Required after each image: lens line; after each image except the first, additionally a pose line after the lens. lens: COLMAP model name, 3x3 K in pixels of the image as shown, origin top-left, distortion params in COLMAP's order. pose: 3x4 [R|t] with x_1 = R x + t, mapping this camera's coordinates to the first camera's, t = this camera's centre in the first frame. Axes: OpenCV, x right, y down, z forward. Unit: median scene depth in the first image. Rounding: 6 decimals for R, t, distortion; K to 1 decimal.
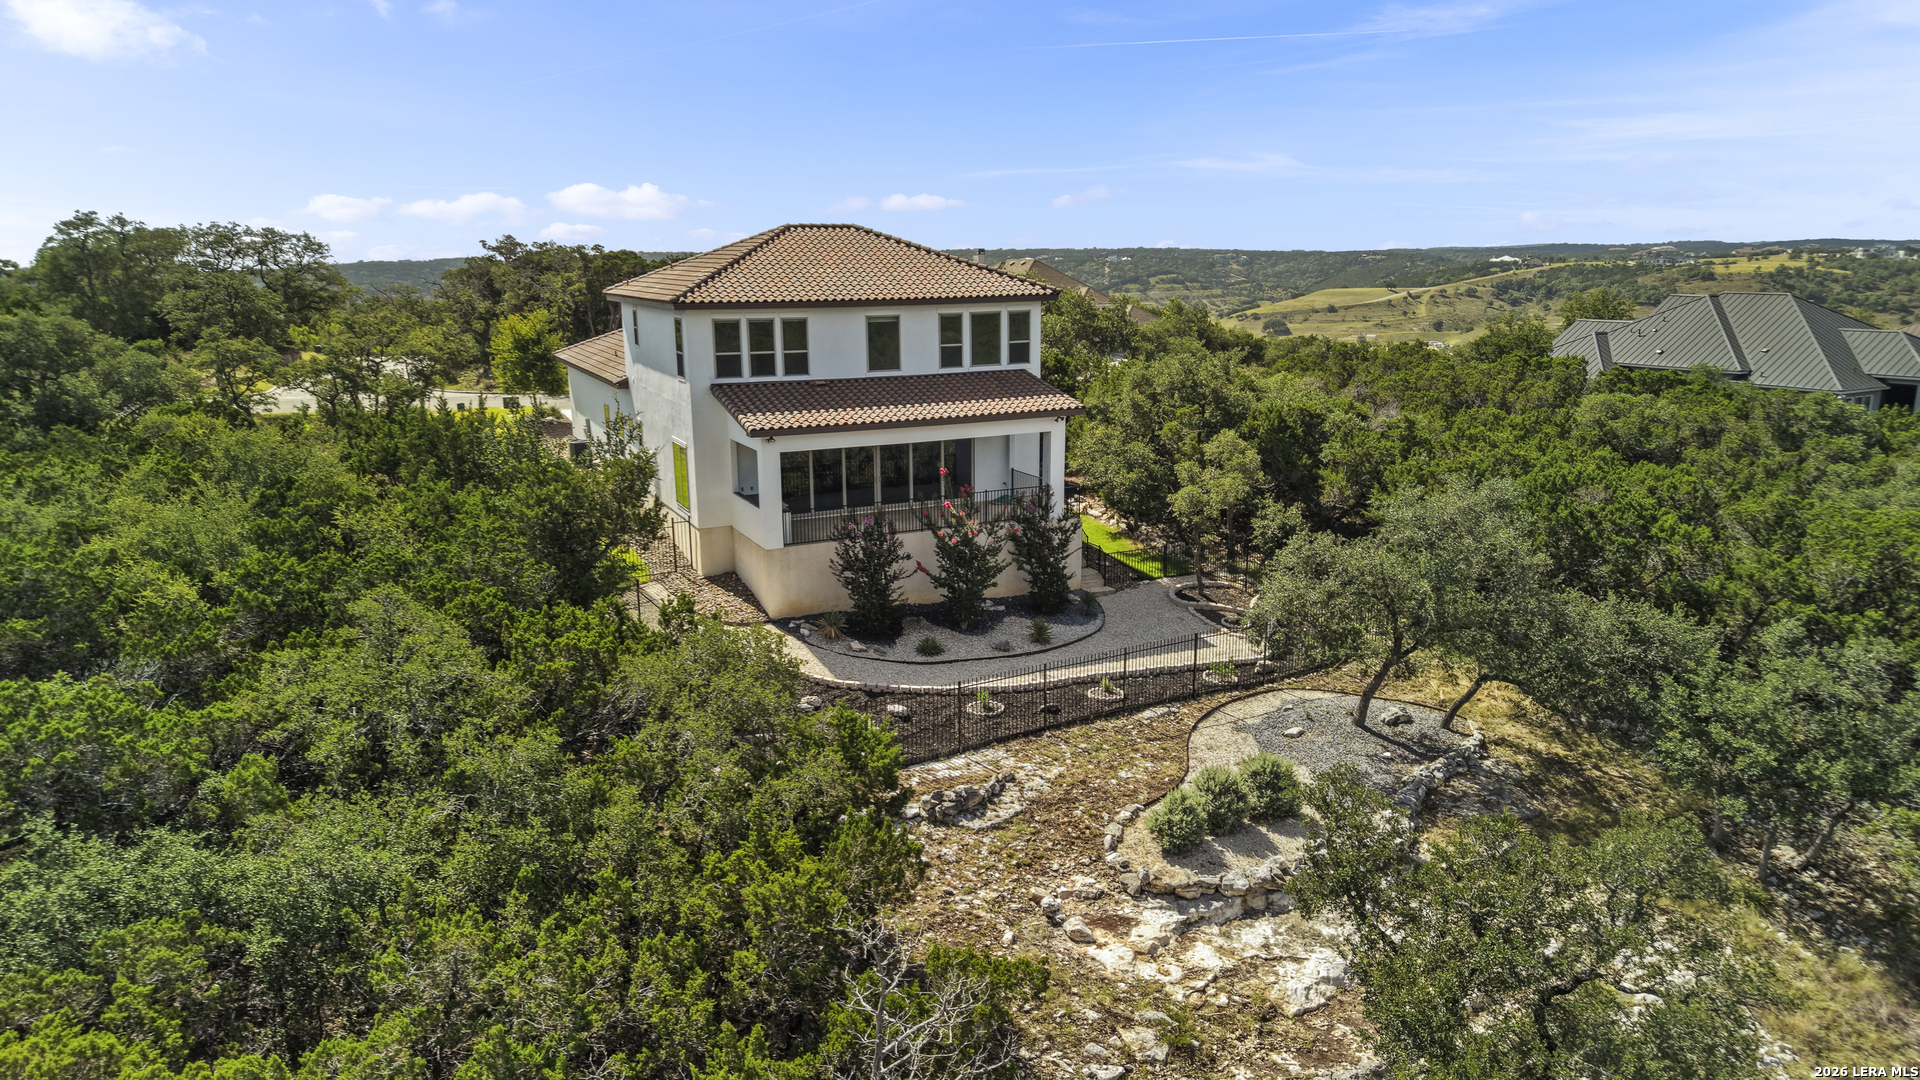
lens RADIAL K [[1319.6, 0, 960.0], [0, 1319.6, 540.0], [0, 0, 1]] dist [0.001387, -0.000118]
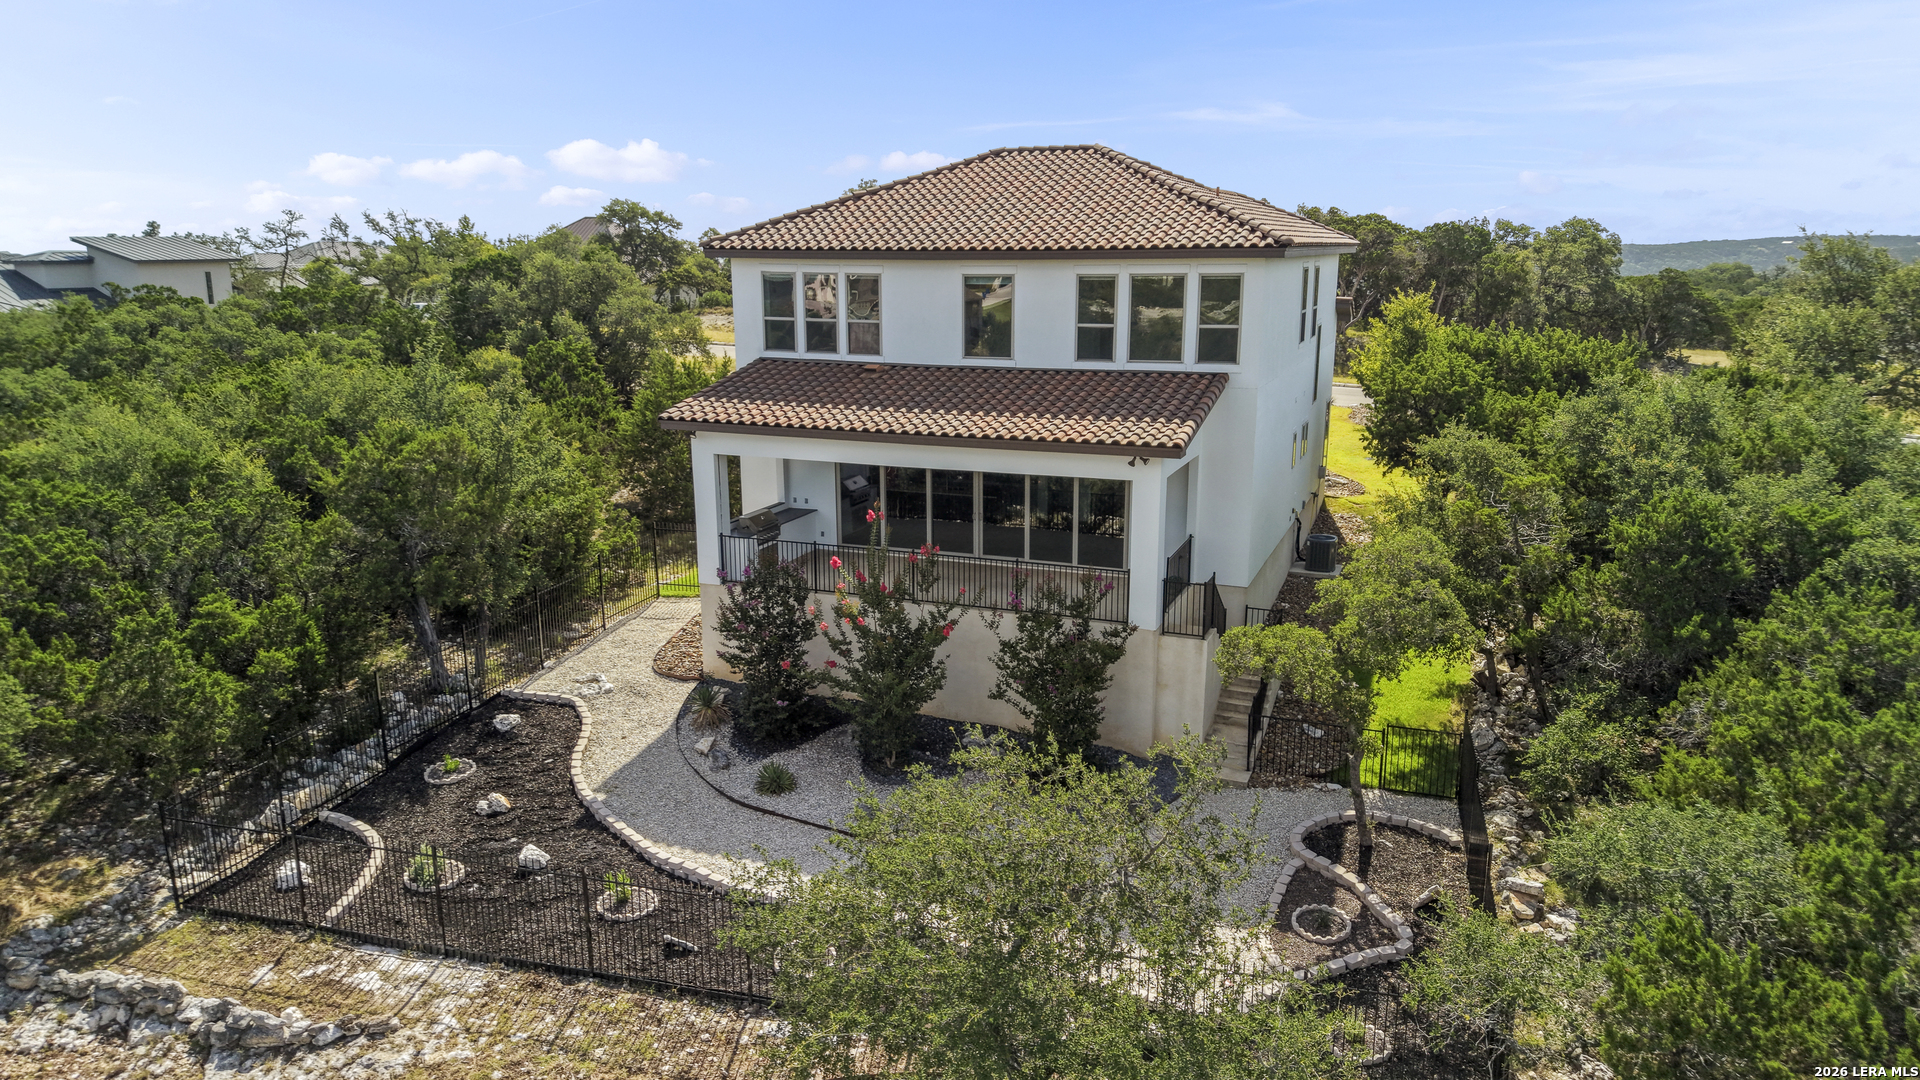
lens RADIAL K [[1319.6, 0, 960.0], [0, 1319.6, 540.0], [0, 0, 1]] dist [0.001387, -0.000118]
pose [[0.672891, 0.157707, -0.722735, 0.429338], [-0.165570, 0.984332, 0.060639, -0.078277], [0.720974, 0.078860, 0.688460, 0.556421]]
